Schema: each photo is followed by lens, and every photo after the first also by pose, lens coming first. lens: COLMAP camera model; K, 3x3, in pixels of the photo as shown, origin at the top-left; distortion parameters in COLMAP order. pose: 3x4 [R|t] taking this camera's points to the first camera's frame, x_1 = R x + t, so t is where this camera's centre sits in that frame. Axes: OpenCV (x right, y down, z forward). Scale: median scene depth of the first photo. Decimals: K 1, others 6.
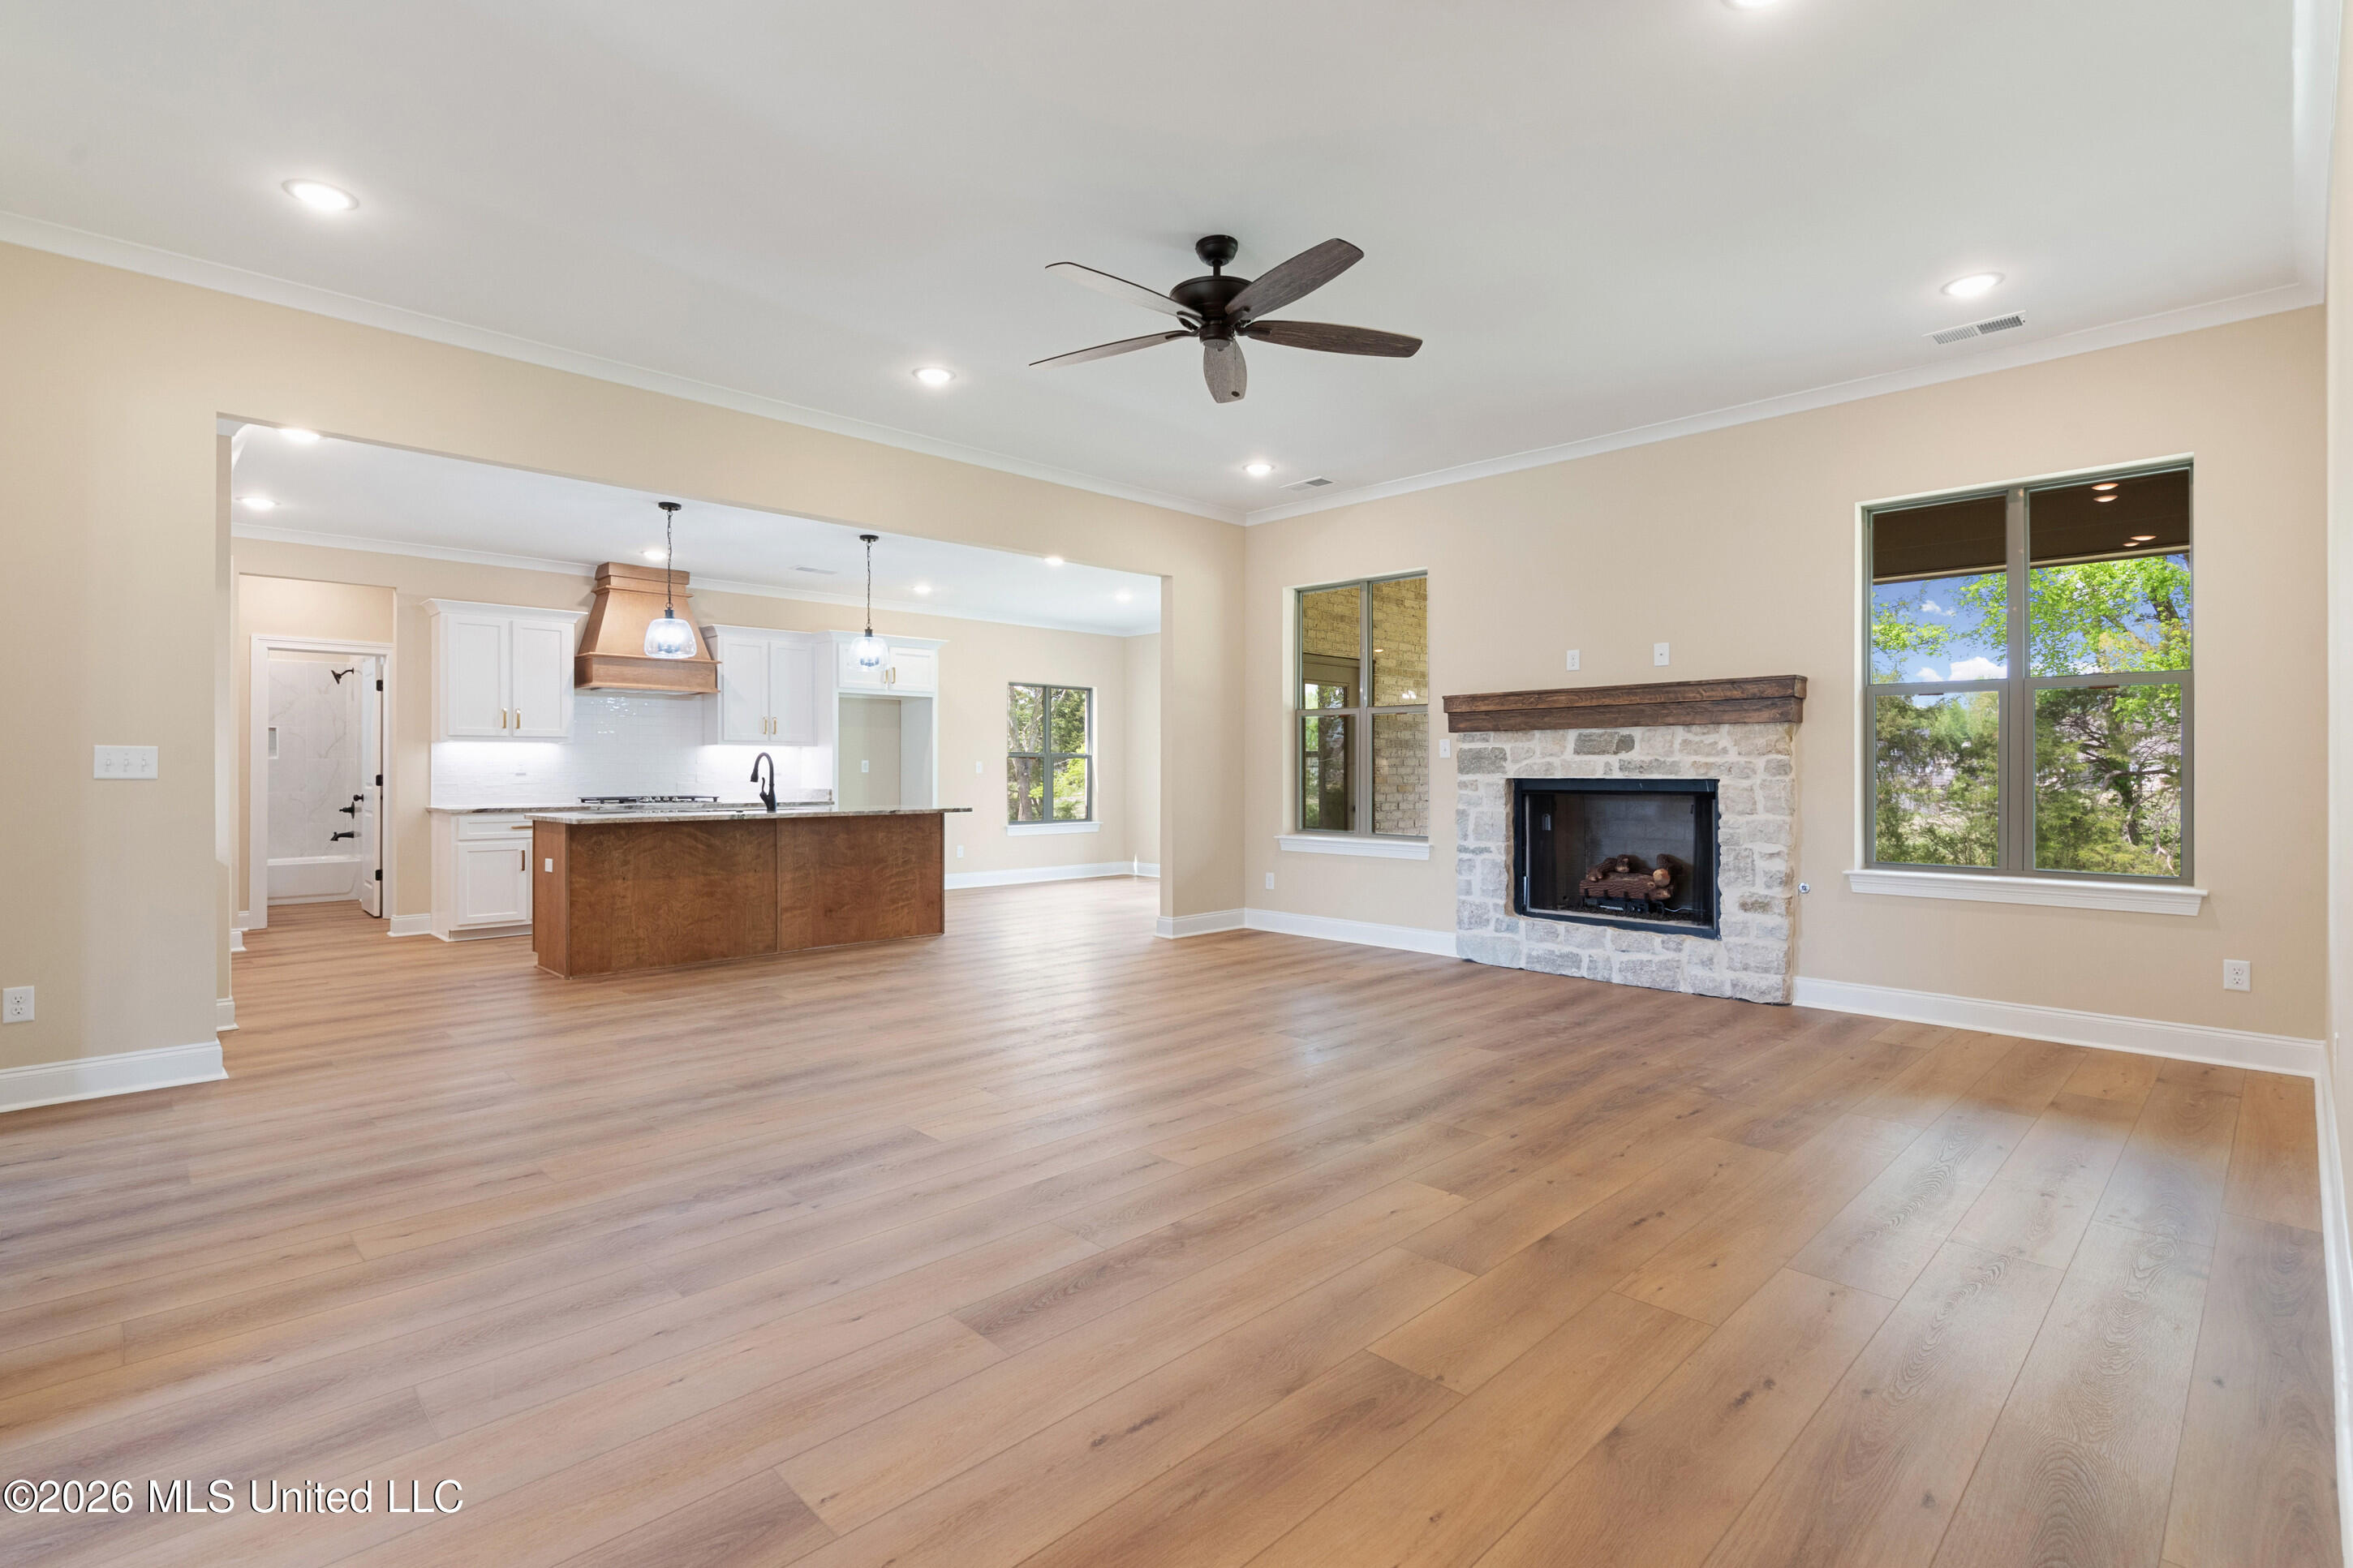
lens RADIAL K [[1076.6, 0, 1166.8], [0, 1076.6, 779.7], [0, 0, 1]] dist [-0.001649, 0.000225]
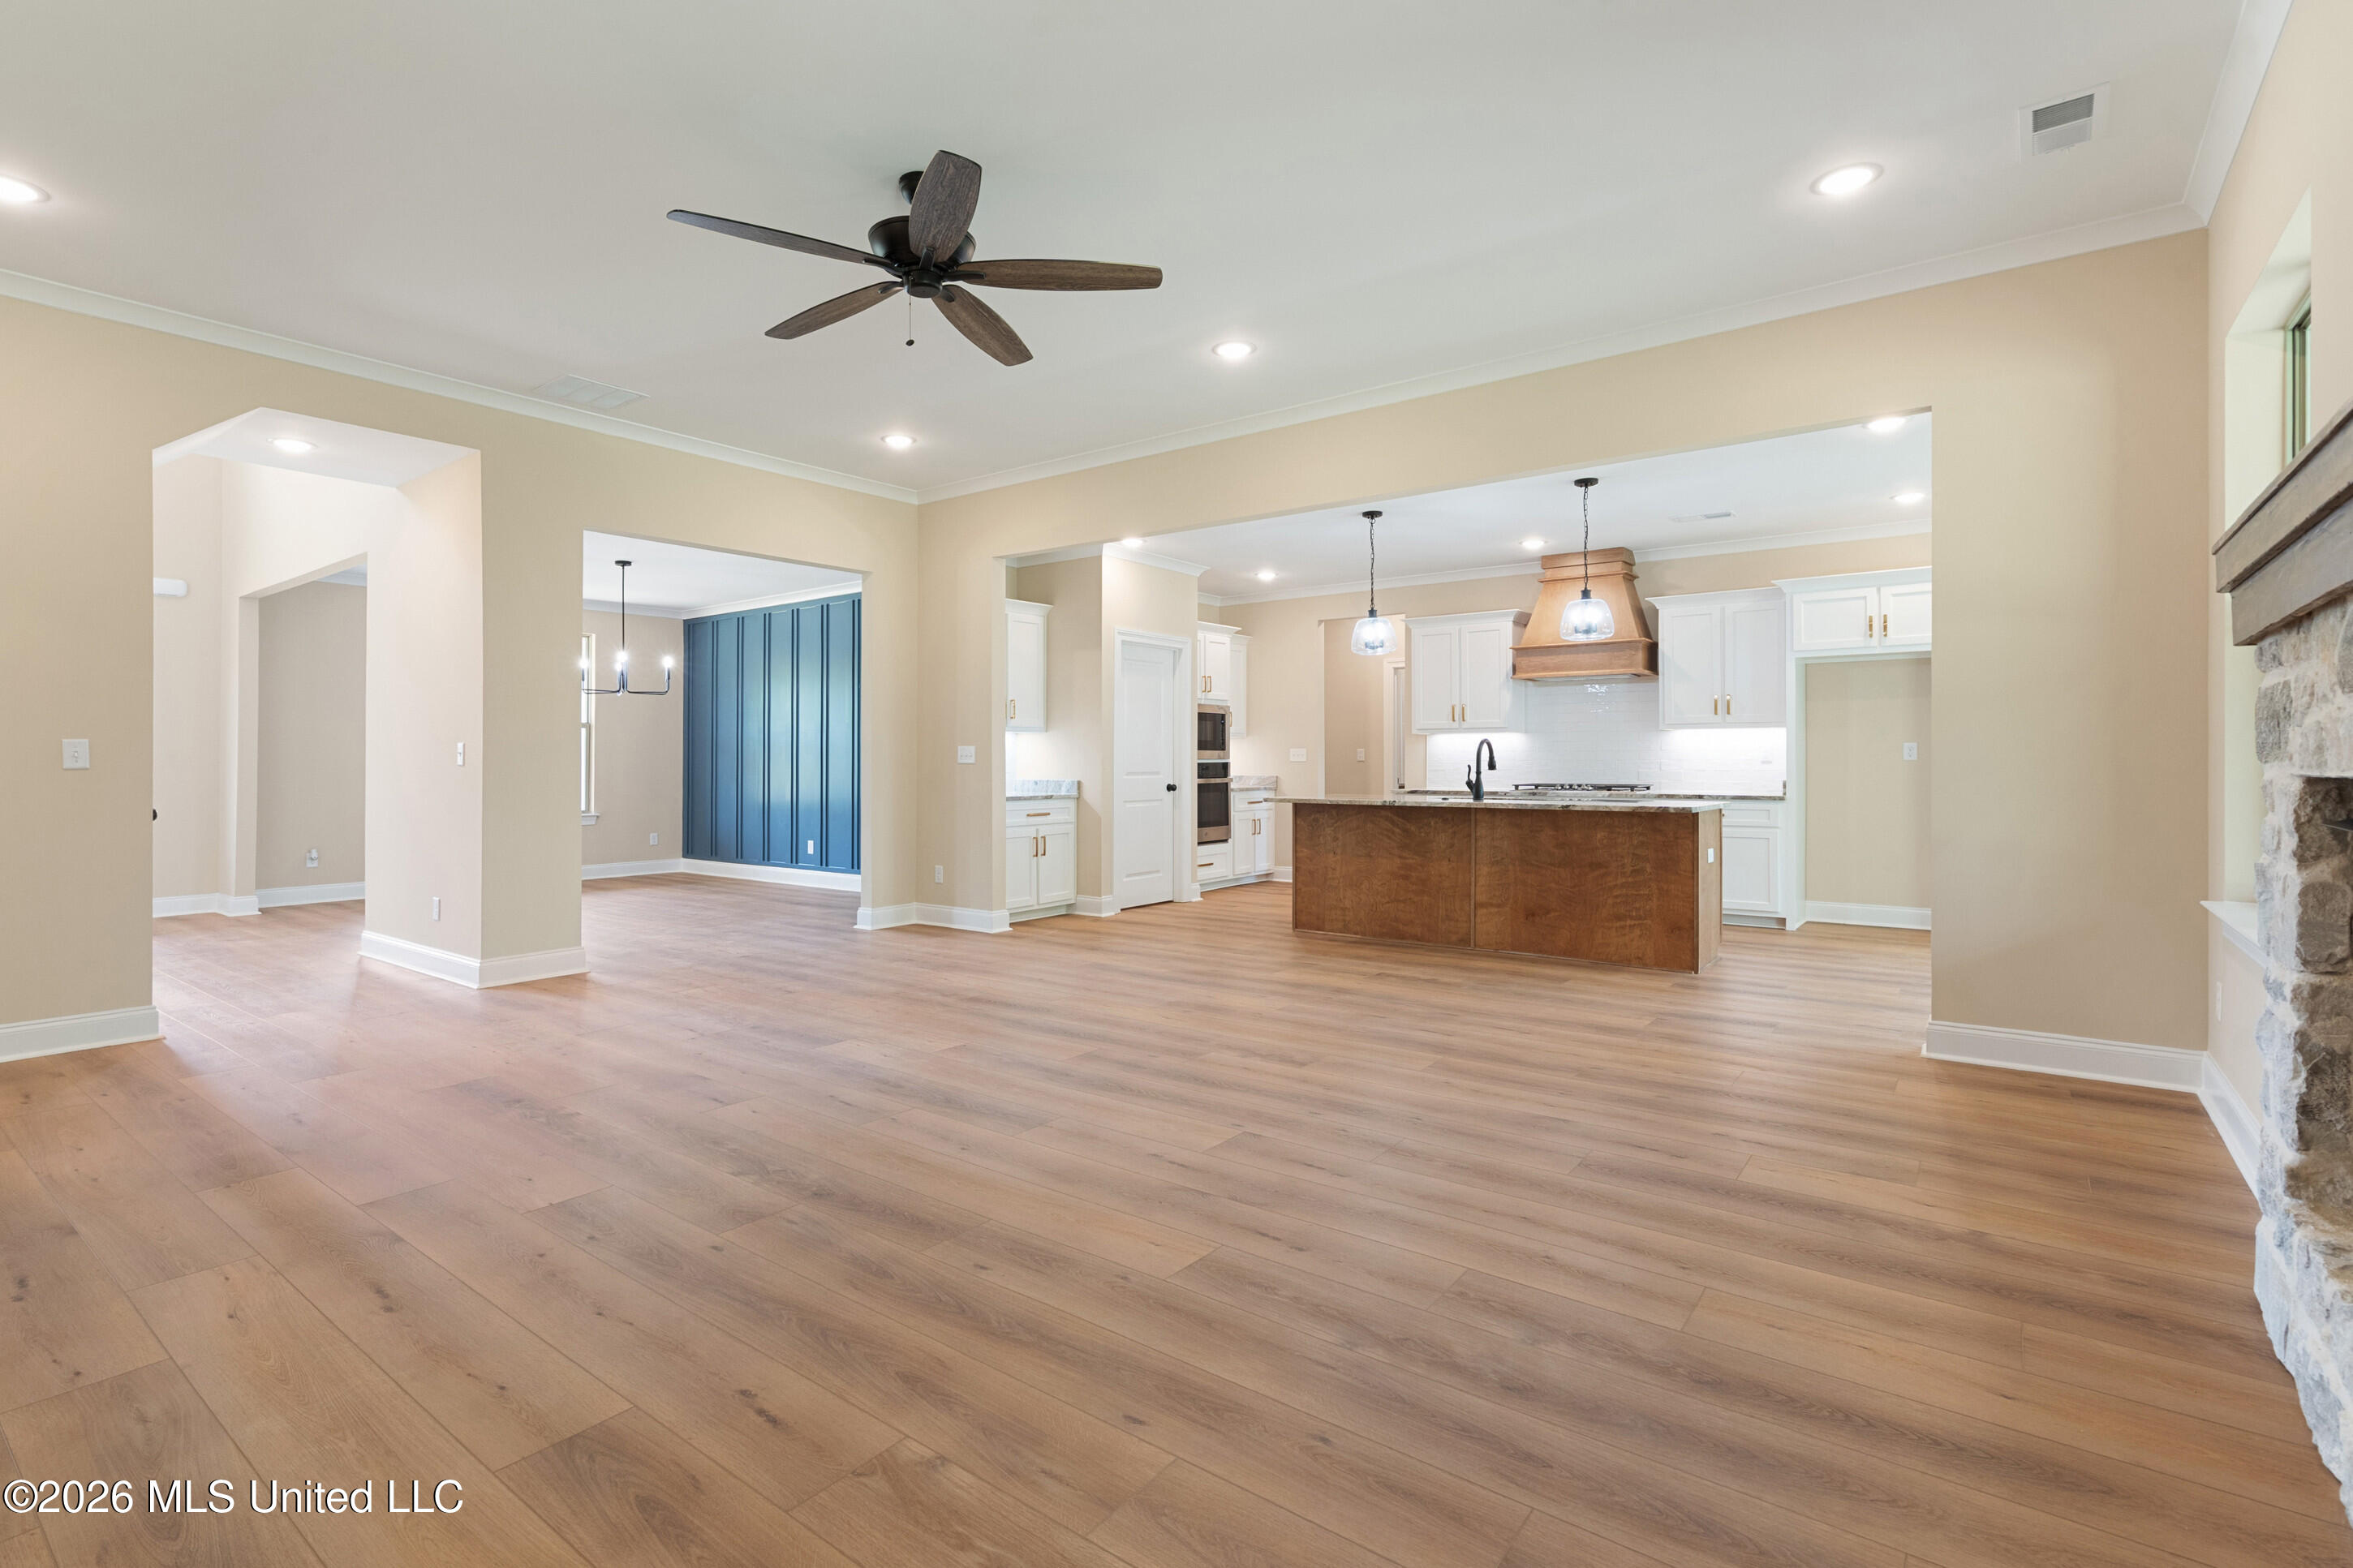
lens RADIAL K [[1076.6, 0, 1166.2], [0, 1076.6, 766.6], [0, 0, 1]] dist [-0.001649, 0.000225]
pose [[0.167398, 0.005896, -0.985872, 0.607584], [-0.004283, 0.999977, 0.005253, -0.005255], [0.985880, 0.003343, 0.167420, 0.646480]]
